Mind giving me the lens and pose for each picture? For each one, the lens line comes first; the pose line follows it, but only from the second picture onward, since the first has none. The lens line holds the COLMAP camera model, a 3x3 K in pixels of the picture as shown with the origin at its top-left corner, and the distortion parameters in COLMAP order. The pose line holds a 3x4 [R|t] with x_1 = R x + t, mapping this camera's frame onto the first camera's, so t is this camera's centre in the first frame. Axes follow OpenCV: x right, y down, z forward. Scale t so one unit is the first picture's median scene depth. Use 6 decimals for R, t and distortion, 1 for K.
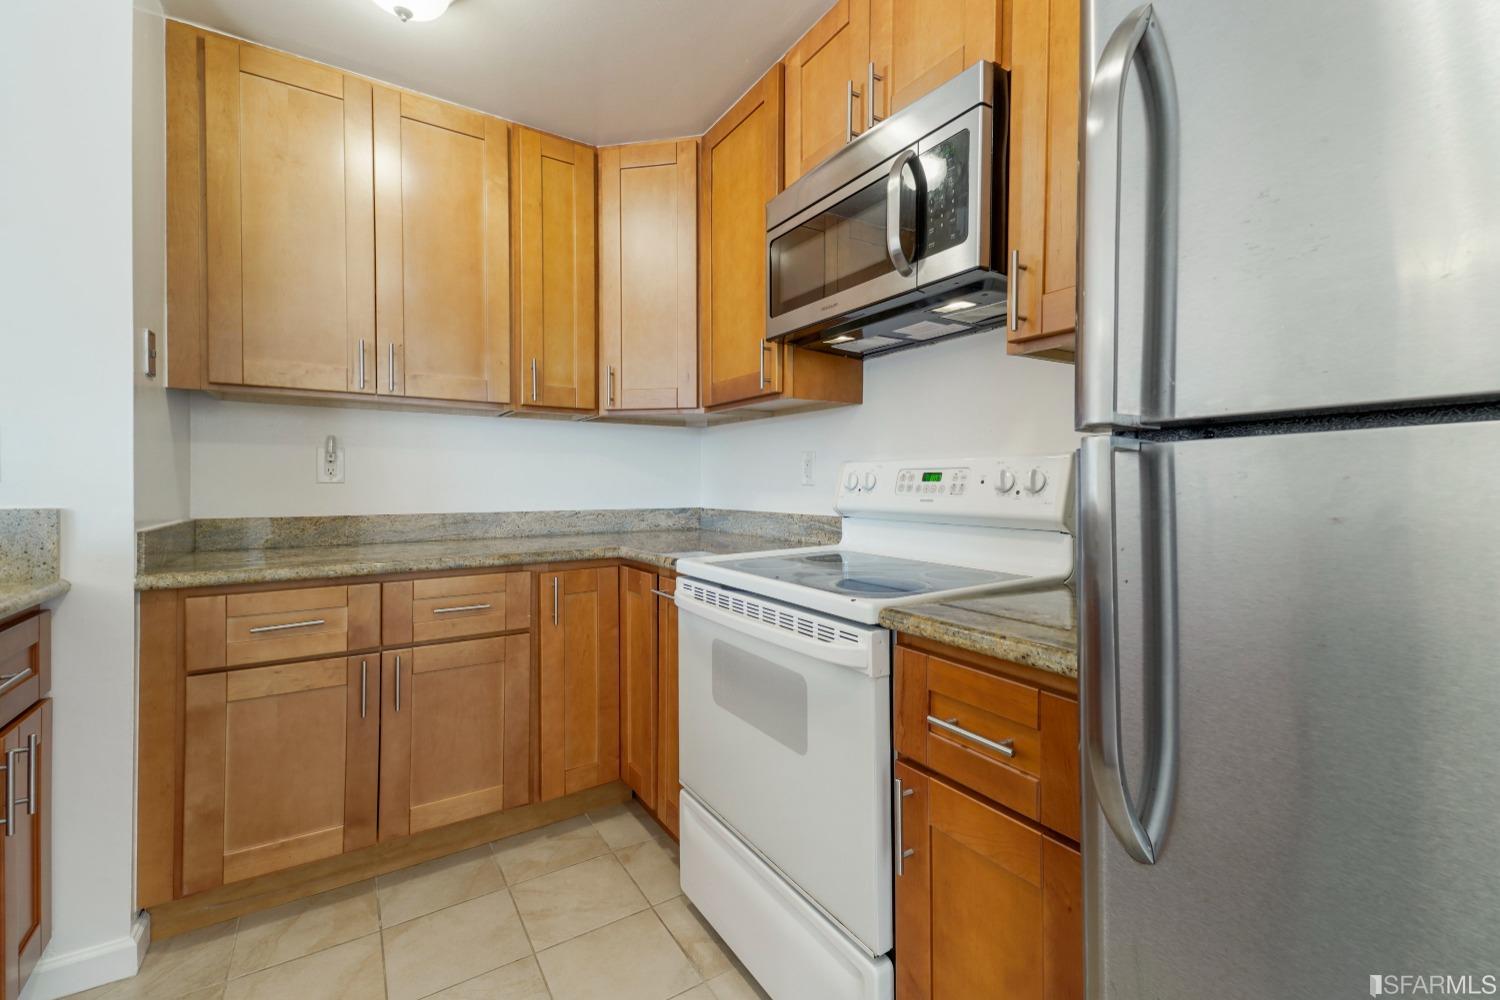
lens RADIAL K [[644.2, 0, 756.6], [0, 644.2, 484.6], [0, 0, 1]] dist [0.049784, -0.018235]
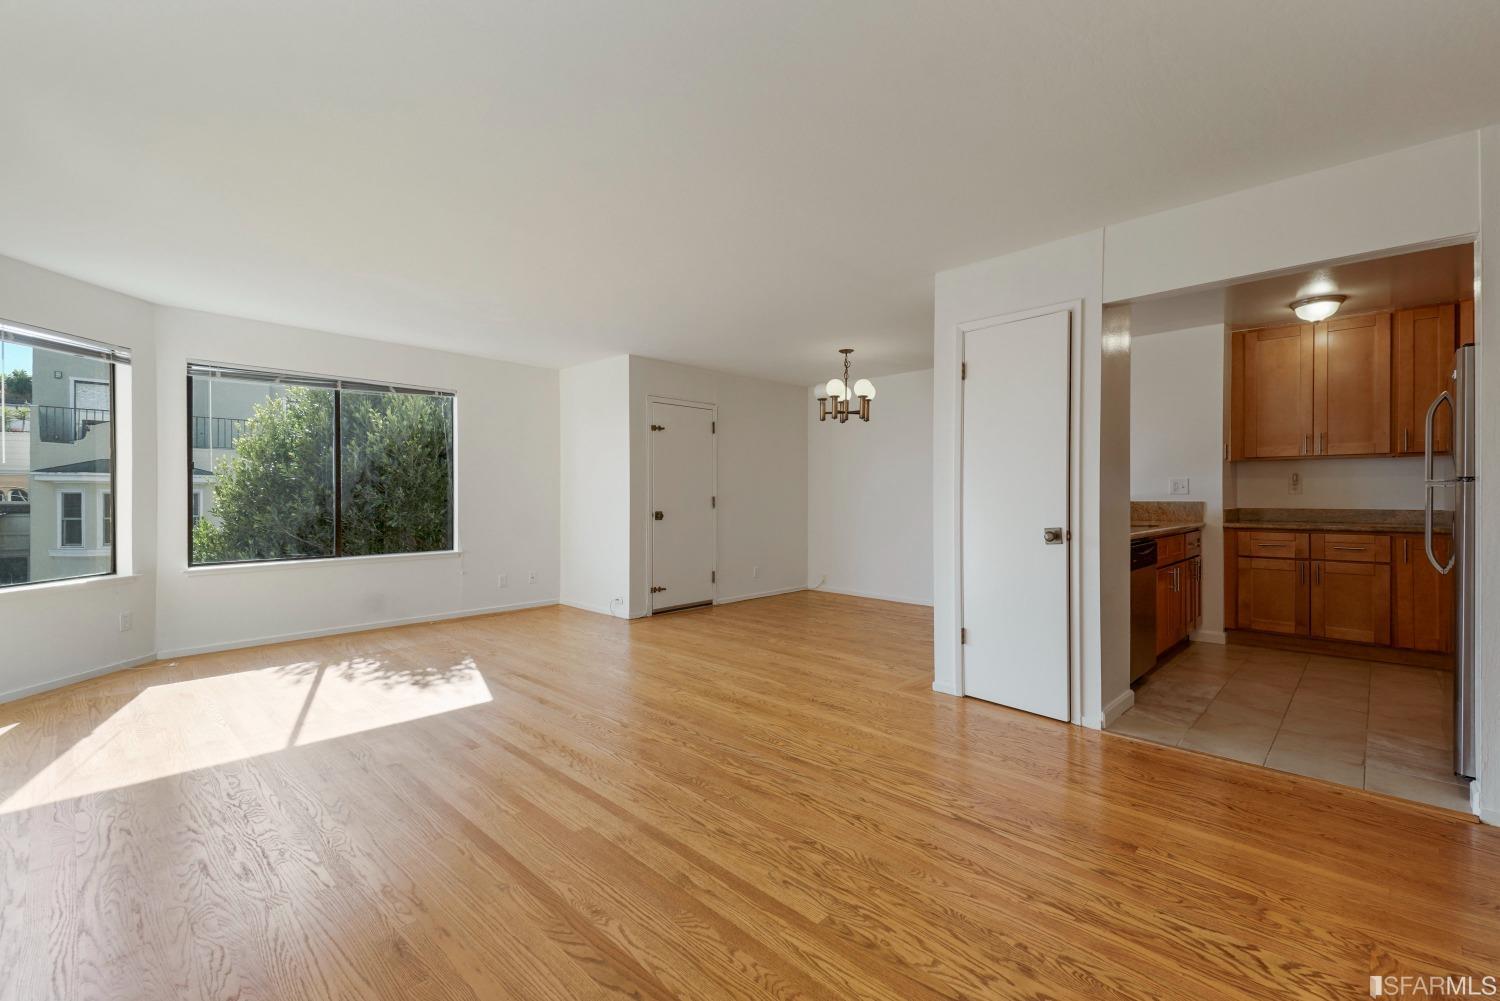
lens RADIAL K [[627.5, 0, 765.4], [0, 627.5, 494.4], [0, 0, 1]] dist [0.047338, -0.020584]
pose [[0.238877, -0.000834, -0.971049, 1.291265], [0.000568, 1.000000, -0.000719, 0.000039], [0.971050, -0.000380, 0.238878, -1.582750]]
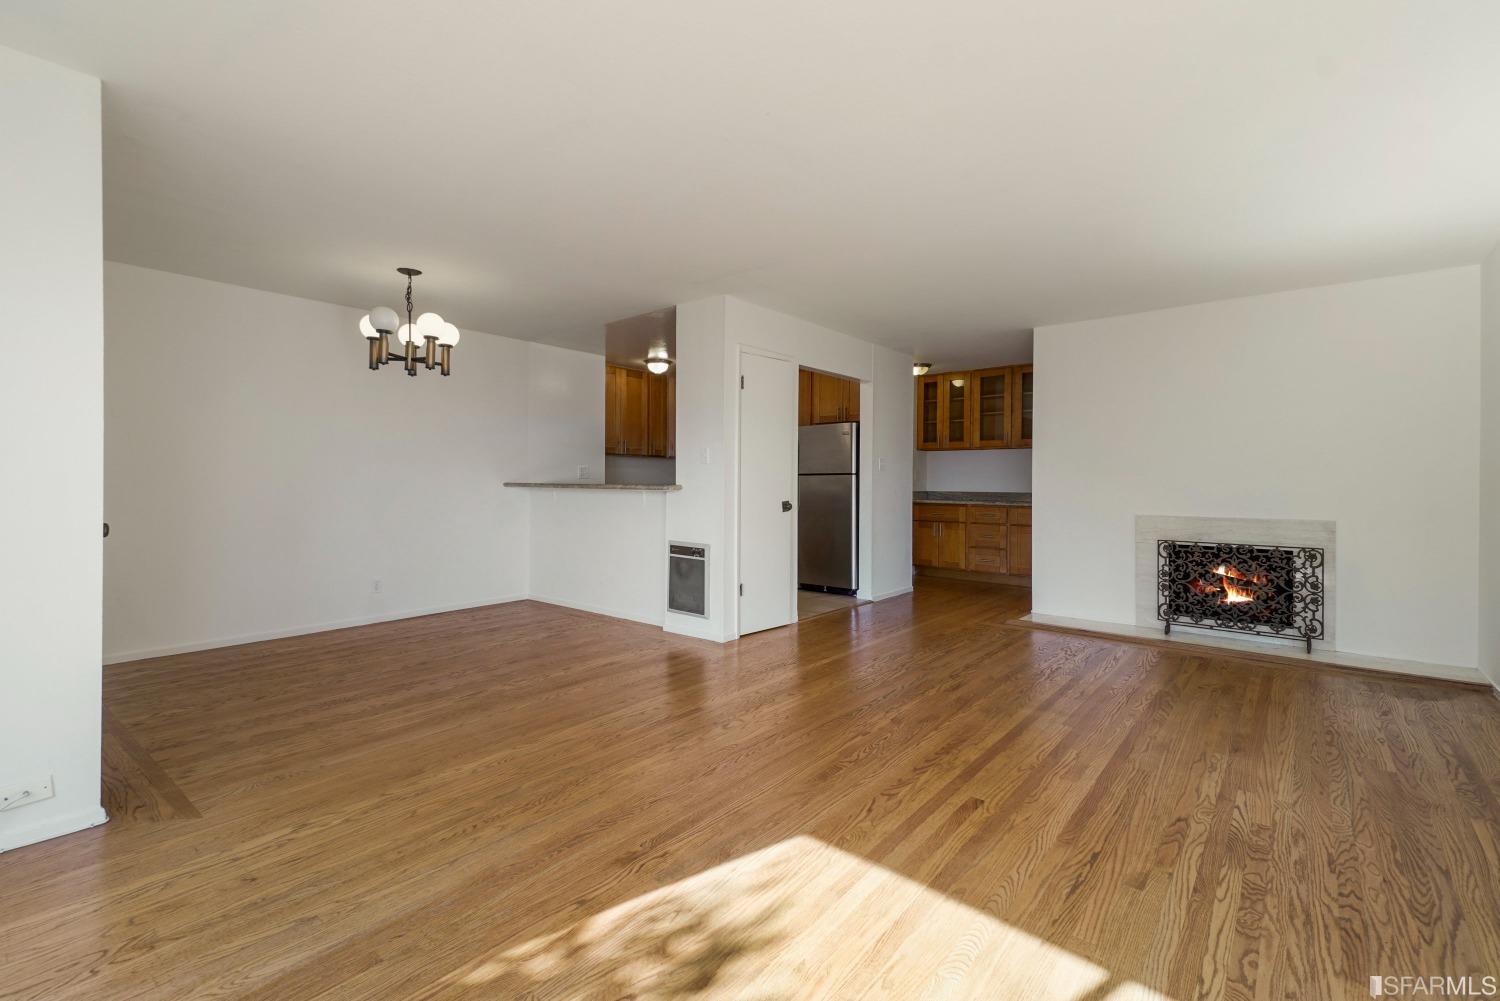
lens RADIAL K [[665.2, 0, 733.7], [0, 665.2, 480.6], [0, 0, 1]] dist [0.051702, -0.024608]
pose [[0.956866, 0.002929, 0.290513, -1.153769], [-0.003598, 0.999992, 0.001769, 0.001652], [-0.290506, -0.002738, 0.956869, -2.970016]]
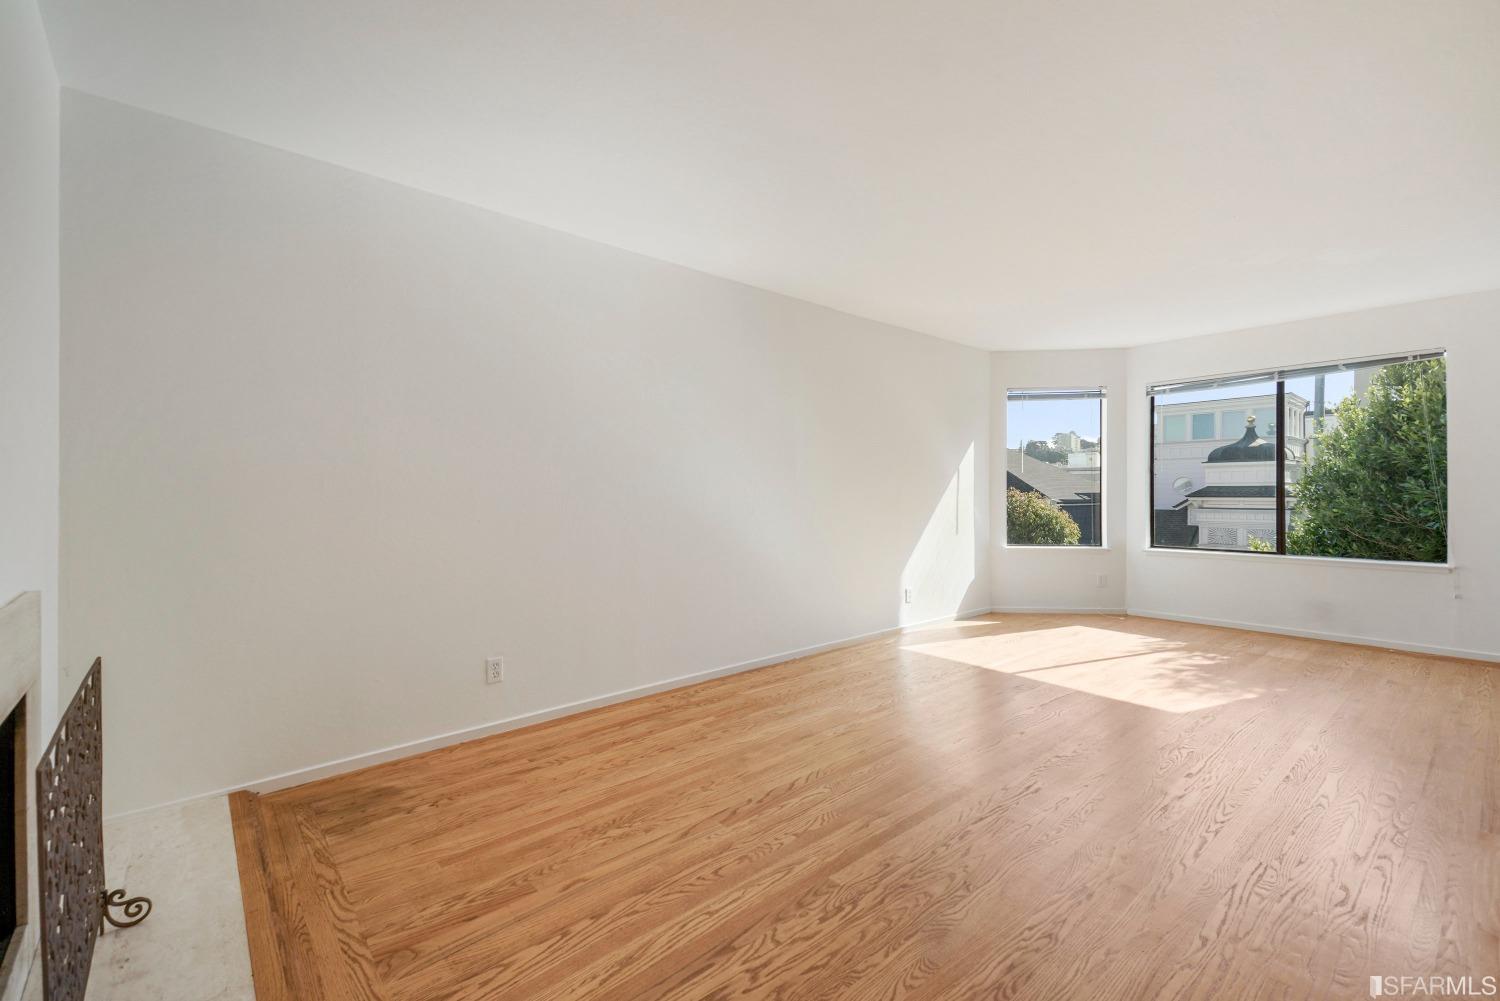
lens RADIAL K [[644.2, 0, 756.6], [0, 644.2, 485.1], [0, 0, 1]] dist [0.049784, -0.018235]
pose [[-0.988590, -0.000887, -0.150632, 0.699978], [0.000980, 0.999924, -0.012317, 0.013530], [0.150631, -0.012324, -0.988513, -0.321626]]
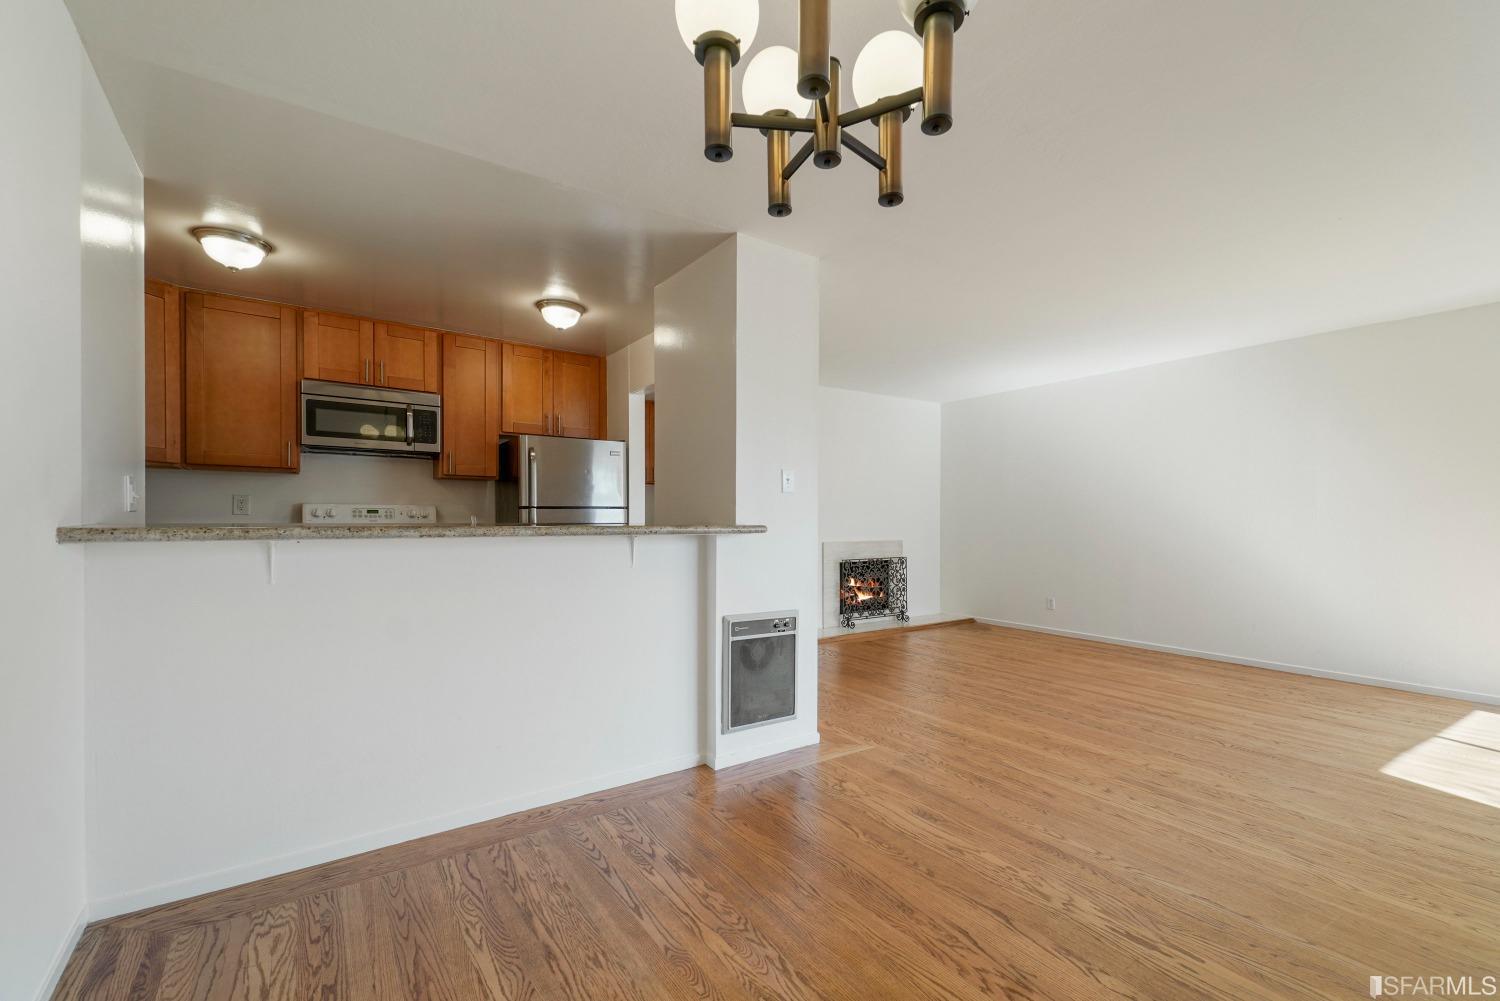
lens RADIAL K [[658.1, 0, 774.4], [0, 658.1, 520.1], [0, 0, 1]] dist [0.068011, -0.034787]
pose [[-0.052417, -0.005177, 0.998612, -2.218878], [-0.000956, 0.999986, 0.005134, 0.005400], [-0.998625, -0.000686, -0.052421, -0.404297]]
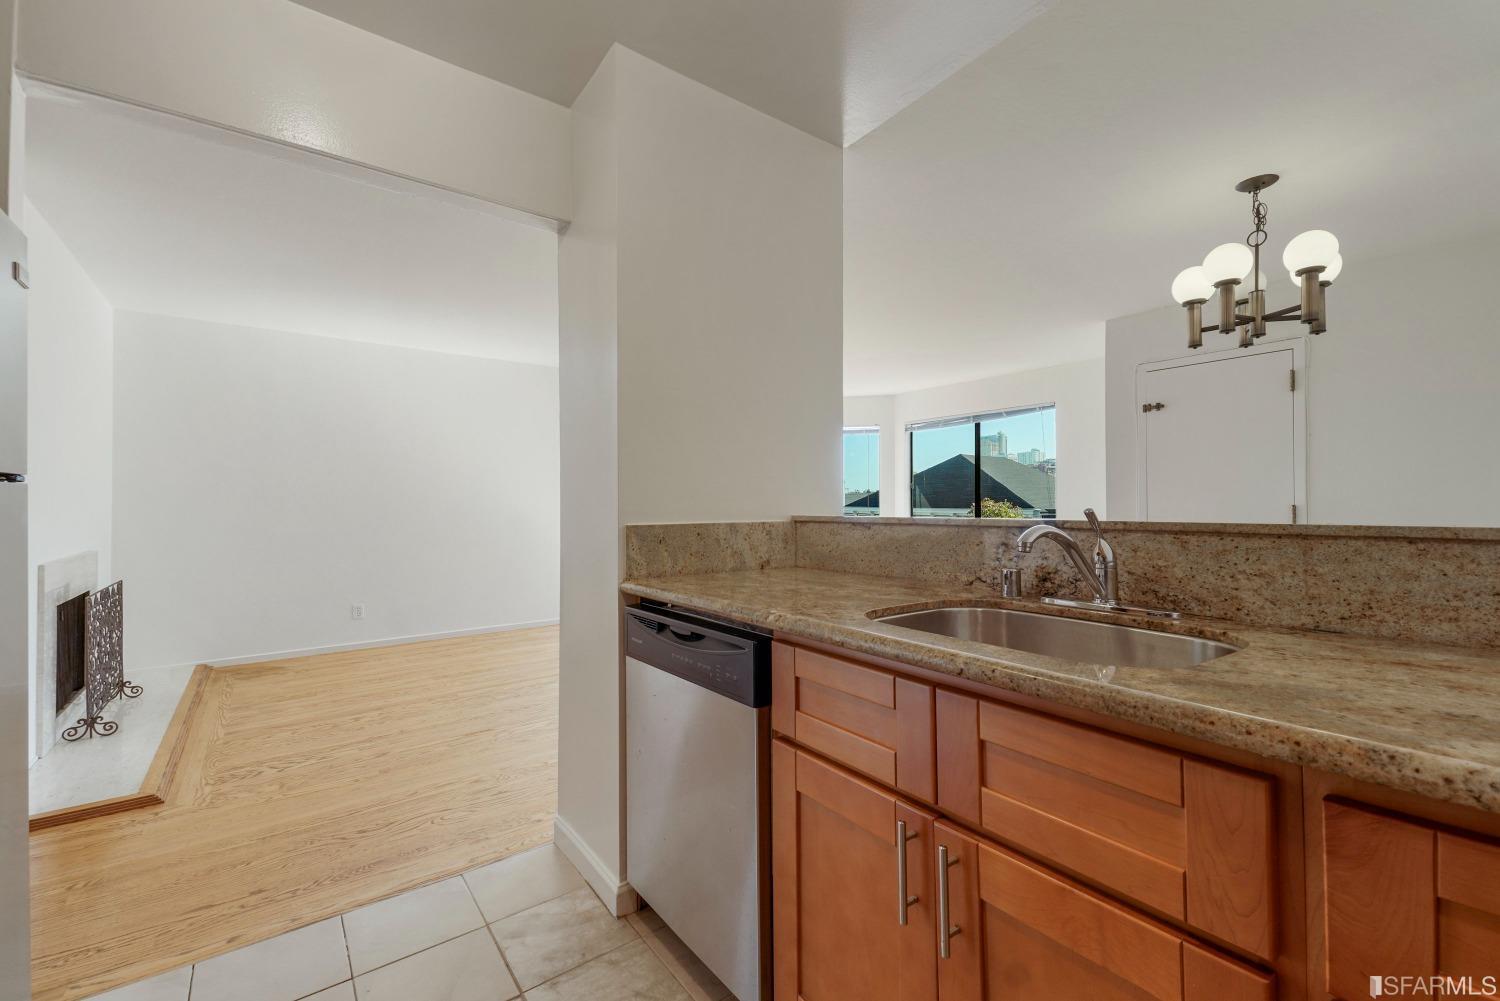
lens RADIAL K [[644.2, 0, 756.6], [0, 644.2, 485.1], [0, 0, 1]] dist [0.049784, -0.018235]
pose [[-0.997250, -0.001250, -0.074103, -0.351472], [0.000748, 0.999637, -0.026926, -0.002158], [0.074110, -0.026907, -0.996887, 0.843517]]
